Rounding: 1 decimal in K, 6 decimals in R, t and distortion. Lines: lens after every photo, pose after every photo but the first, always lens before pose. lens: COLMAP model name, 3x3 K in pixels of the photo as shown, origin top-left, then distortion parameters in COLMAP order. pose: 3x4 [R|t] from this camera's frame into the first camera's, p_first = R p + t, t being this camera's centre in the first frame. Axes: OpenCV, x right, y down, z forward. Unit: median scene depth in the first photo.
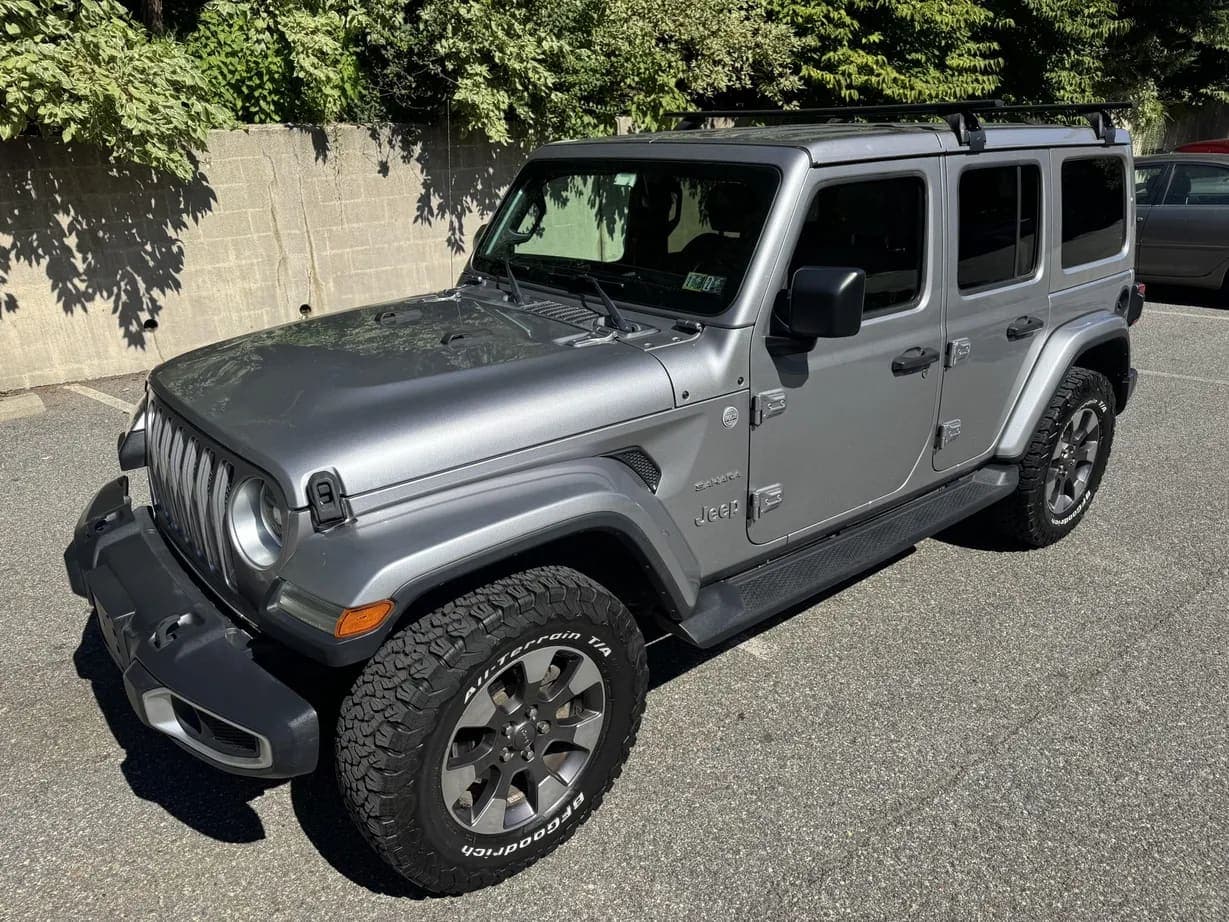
lens RADIAL K [[896.2, 0, 599.6], [0, 896.2, 463.1], [0, 0, 1]] dist [0.034860, -0.044930]
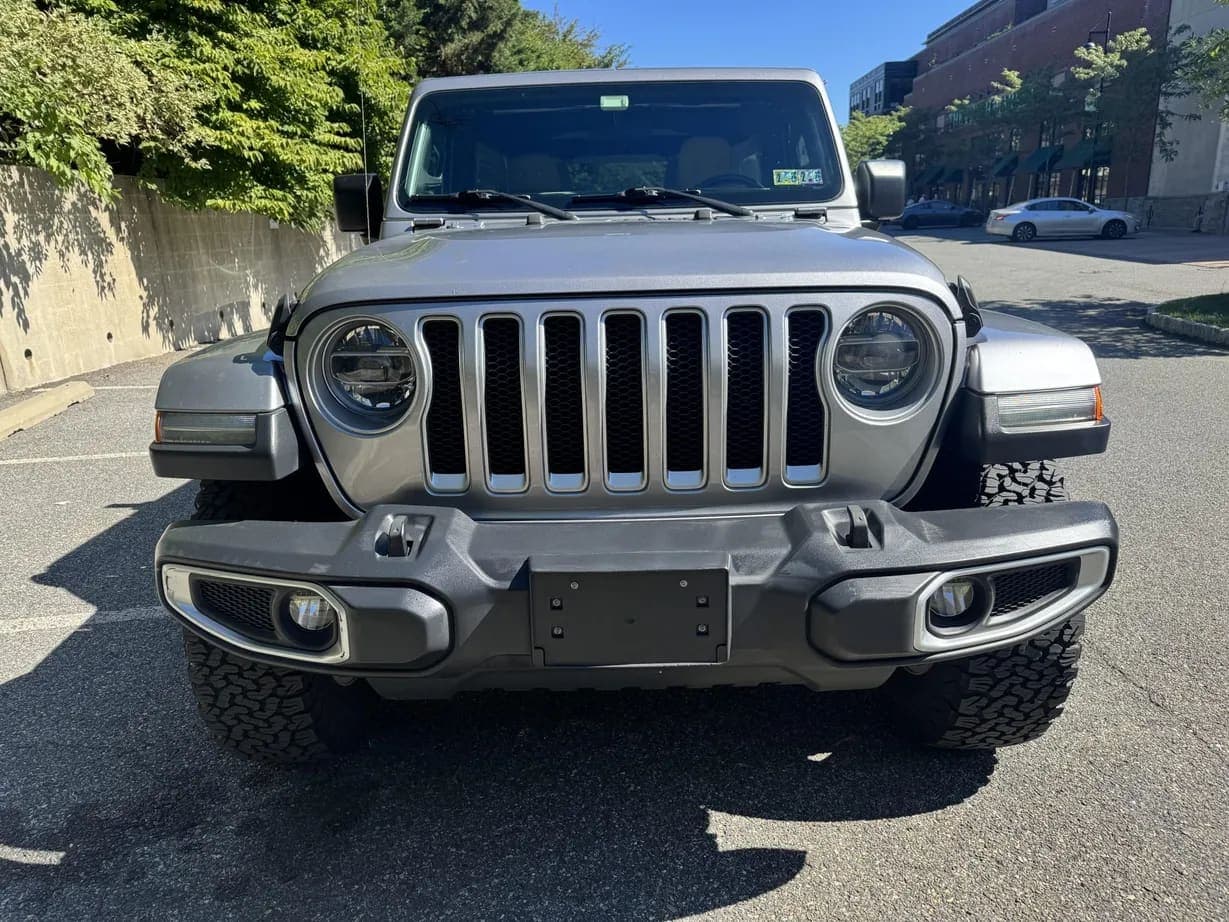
lens RADIAL K [[888.3, 0, 615.6], [0, 888.3, 480.4], [0, 0, 1]] dist [0.012999, -0.010793]
pose [[0.626157, -0.206109, 0.751962, -0.341796], [0.292397, 0.956116, 0.018589, 0.024043], [-0.722794, 0.208232, 0.658945, 0.204159]]
